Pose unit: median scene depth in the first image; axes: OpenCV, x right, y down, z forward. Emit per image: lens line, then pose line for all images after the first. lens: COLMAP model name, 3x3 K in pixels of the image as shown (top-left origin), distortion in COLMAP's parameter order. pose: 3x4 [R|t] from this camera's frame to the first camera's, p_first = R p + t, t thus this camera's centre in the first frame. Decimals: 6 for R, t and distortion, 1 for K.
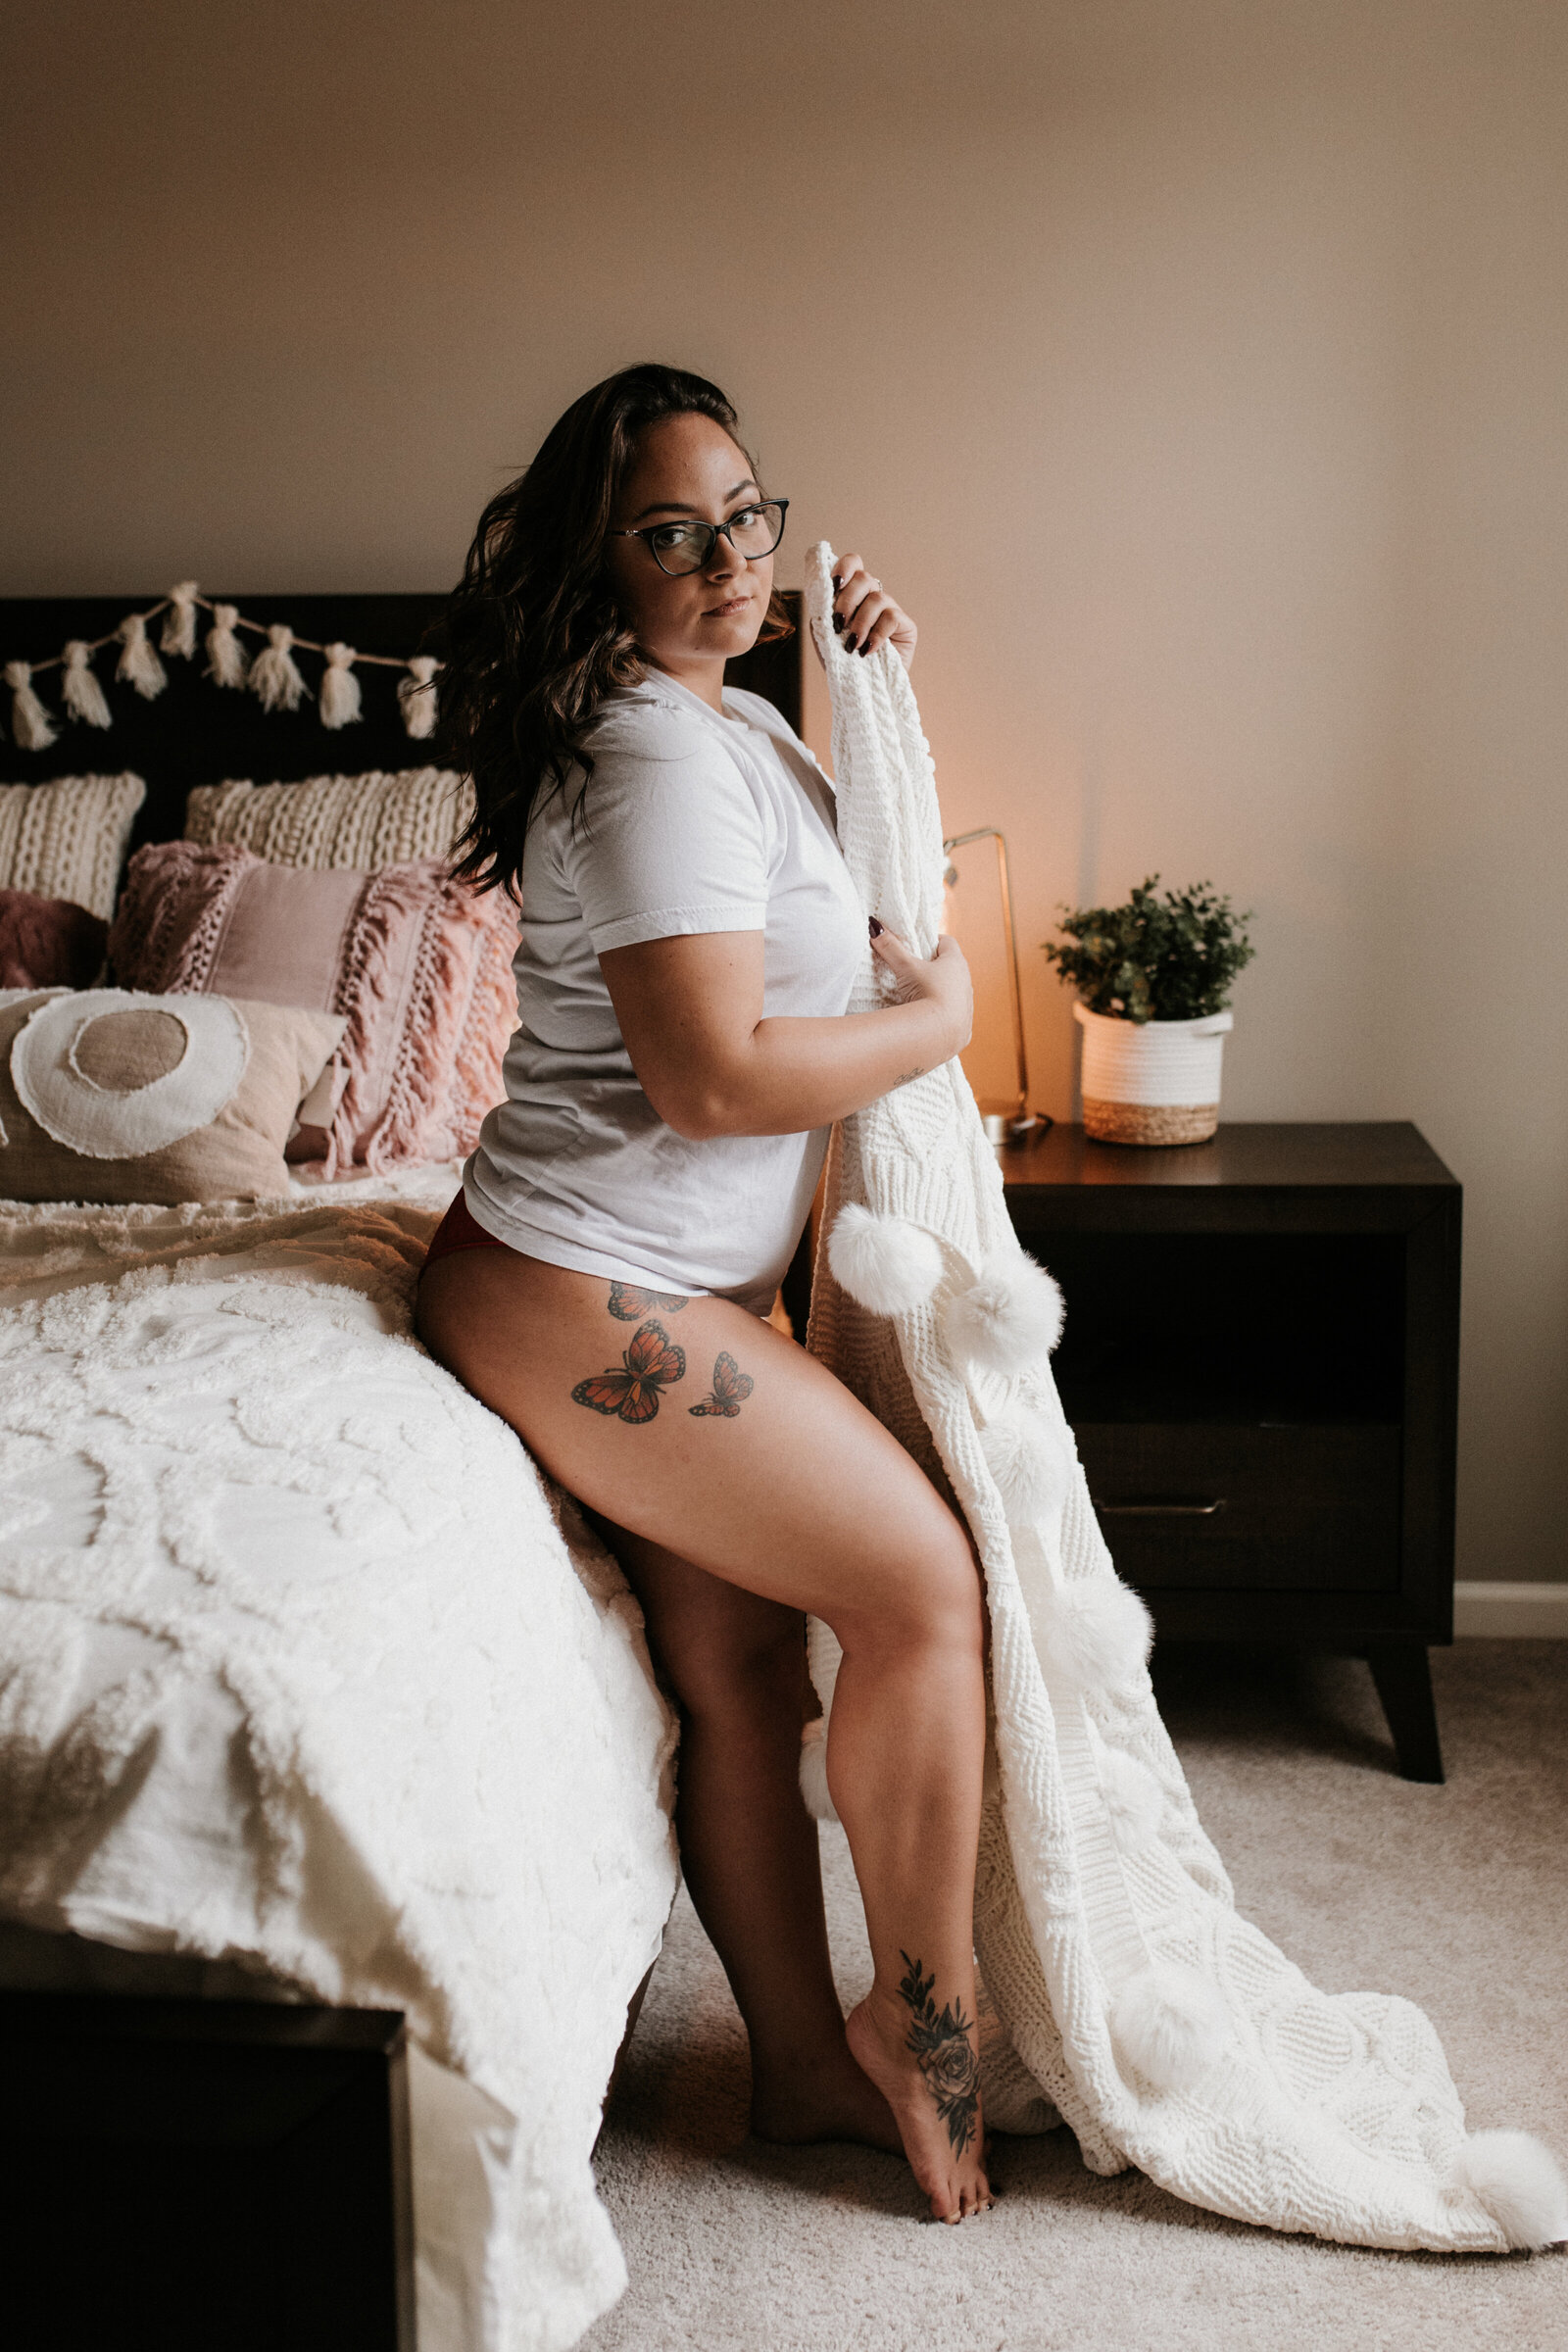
lens RADIAL K [[2584.2, 0, 739.6], [0, 2584.2, 1094.5], [0, 0, 1]] dist [0.057355, 0.000000]
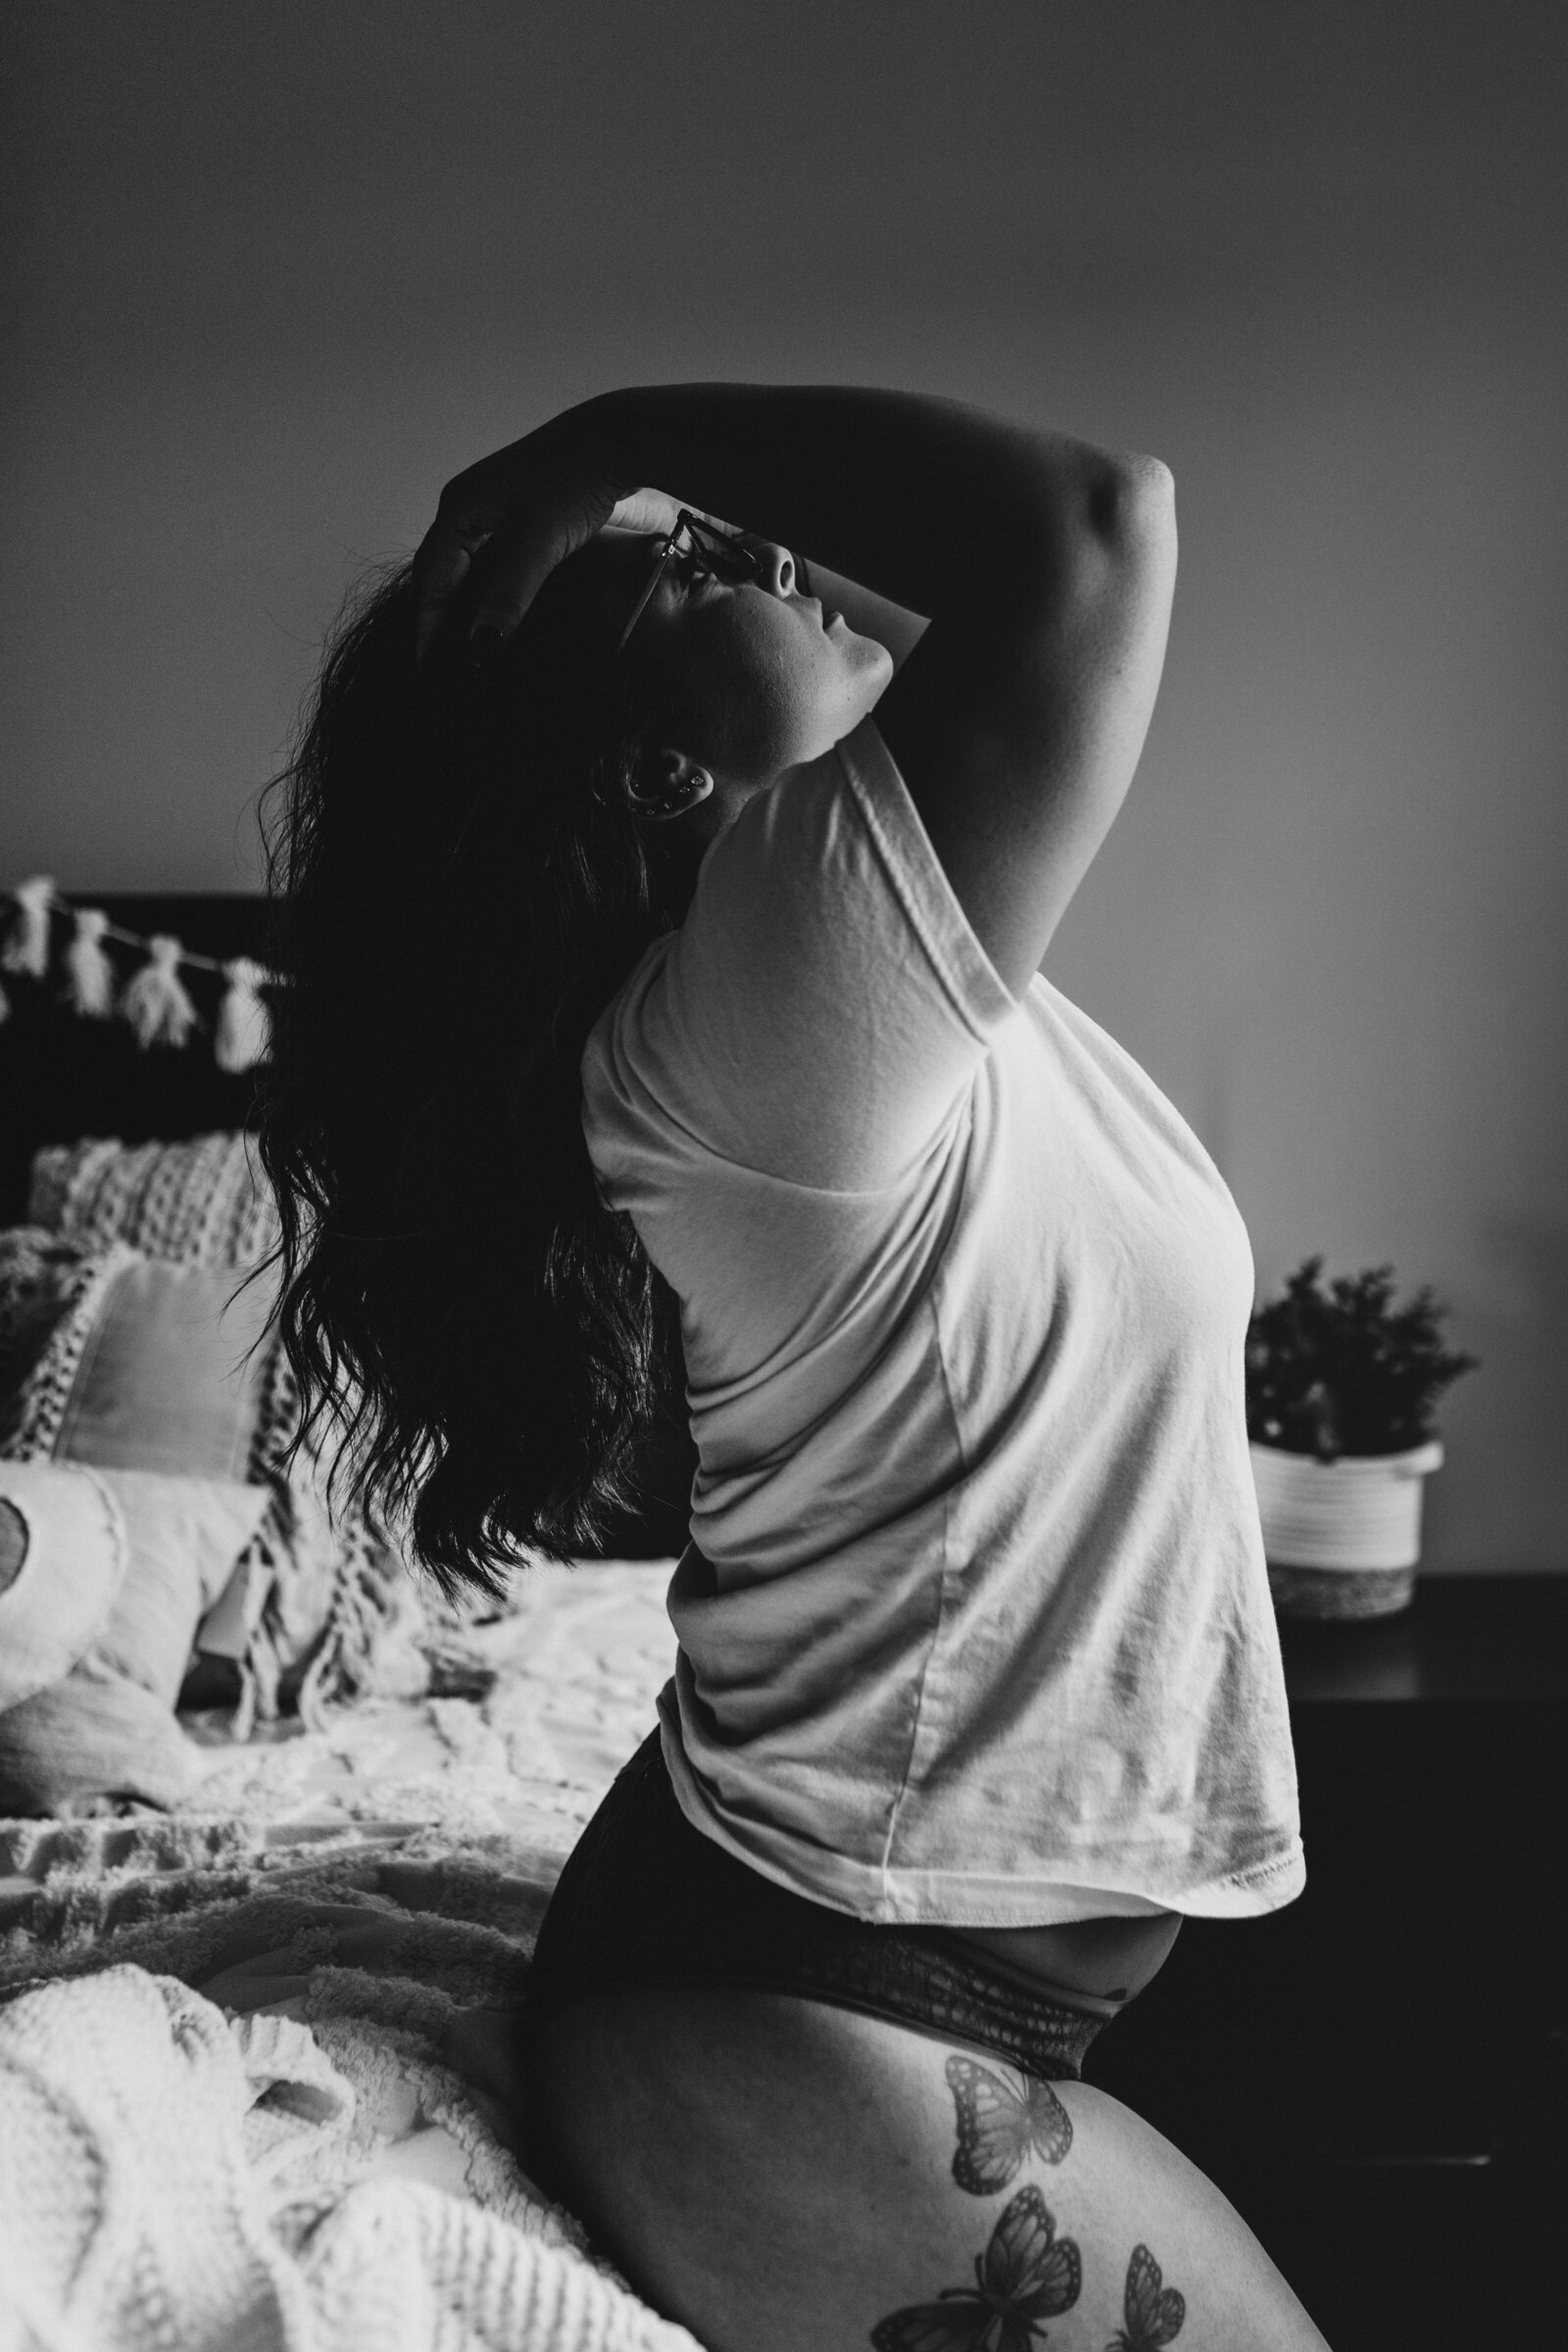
lens RADIAL K [[2341.4, 0, 770.9], [0, 2341.4, 1169.8], [0, 0, 1]] dist [-0.020171, 0.000000]
pose [[0.994884, -0.003049, 0.100980, -0.078965], [0.013179, 0.994920, -0.099798, -0.048518], [-0.100163, 0.100618, 0.989870, 0.355631]]
